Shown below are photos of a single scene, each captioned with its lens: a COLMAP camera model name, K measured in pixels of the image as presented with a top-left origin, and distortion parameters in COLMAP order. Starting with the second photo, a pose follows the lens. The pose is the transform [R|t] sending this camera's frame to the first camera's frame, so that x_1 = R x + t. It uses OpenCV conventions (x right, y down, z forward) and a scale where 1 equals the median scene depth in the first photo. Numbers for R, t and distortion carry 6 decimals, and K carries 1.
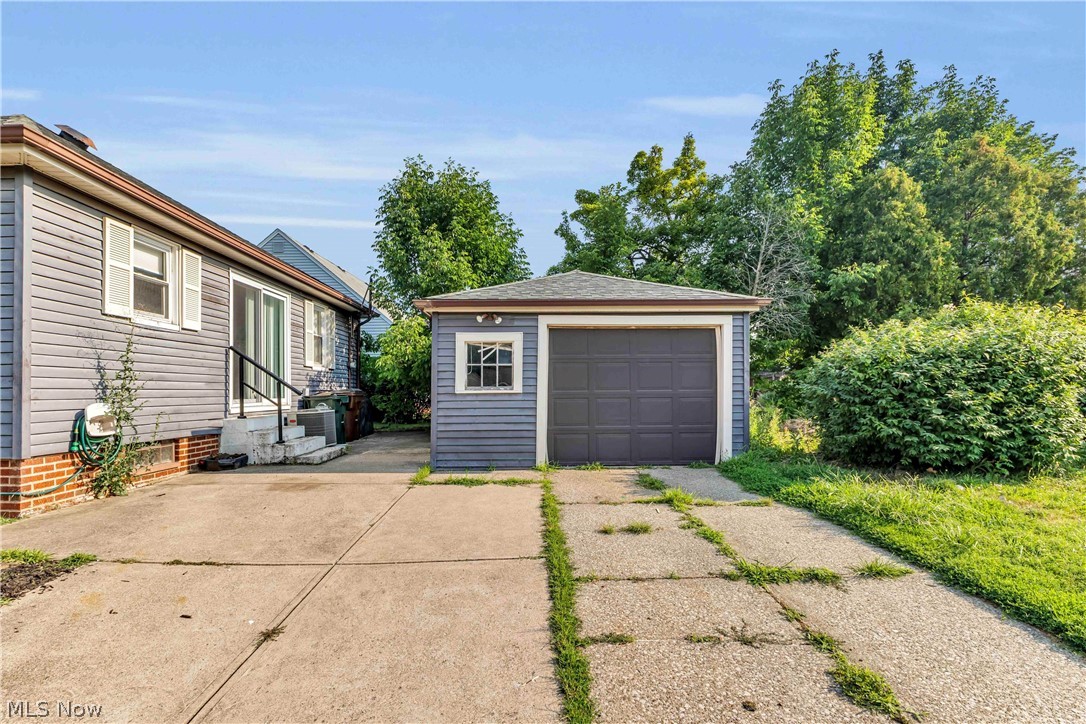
lens RADIAL K [[500.3, 0, 542.5], [0, 500.3, 379.1], [0, 0, 1]] dist [0.001796, -0.000278]
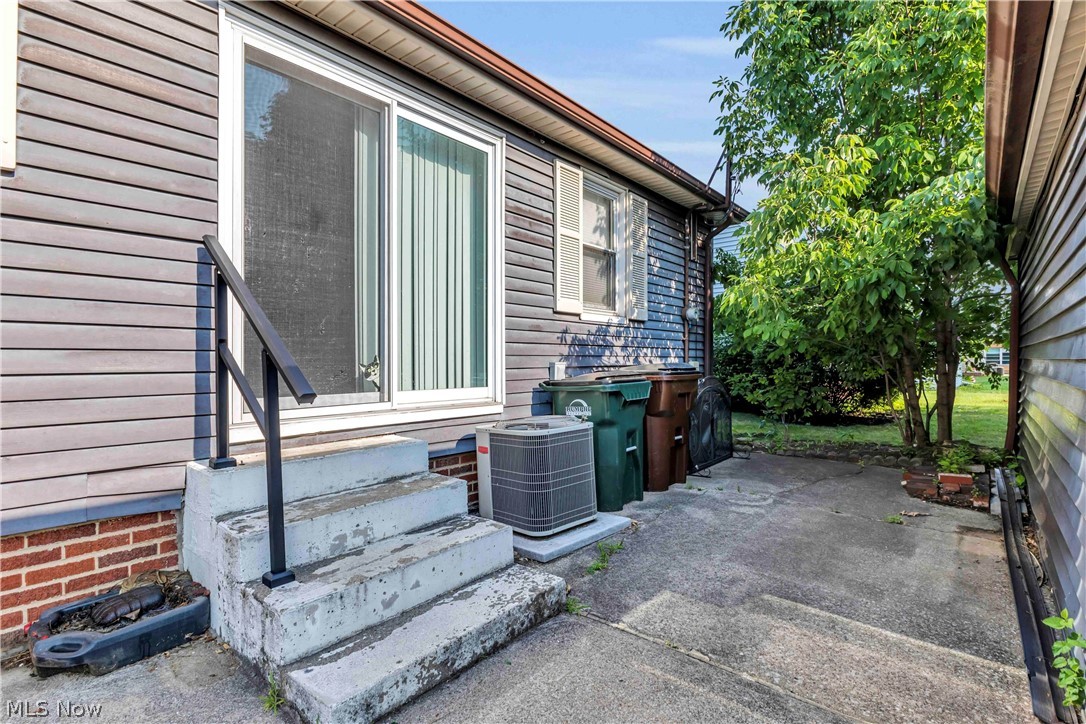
lens RADIAL K [[500.3, 0, 538.0], [0, 500.3, 360.6], [0, 0, 1]] dist [0.001796, -0.000278]
pose [[0.722762, 0.005778, -0.691073, -0.250708], [0.012800, 0.999682, 0.021746, 0.009820], [0.690978, -0.024563, 0.722458, 0.922915]]
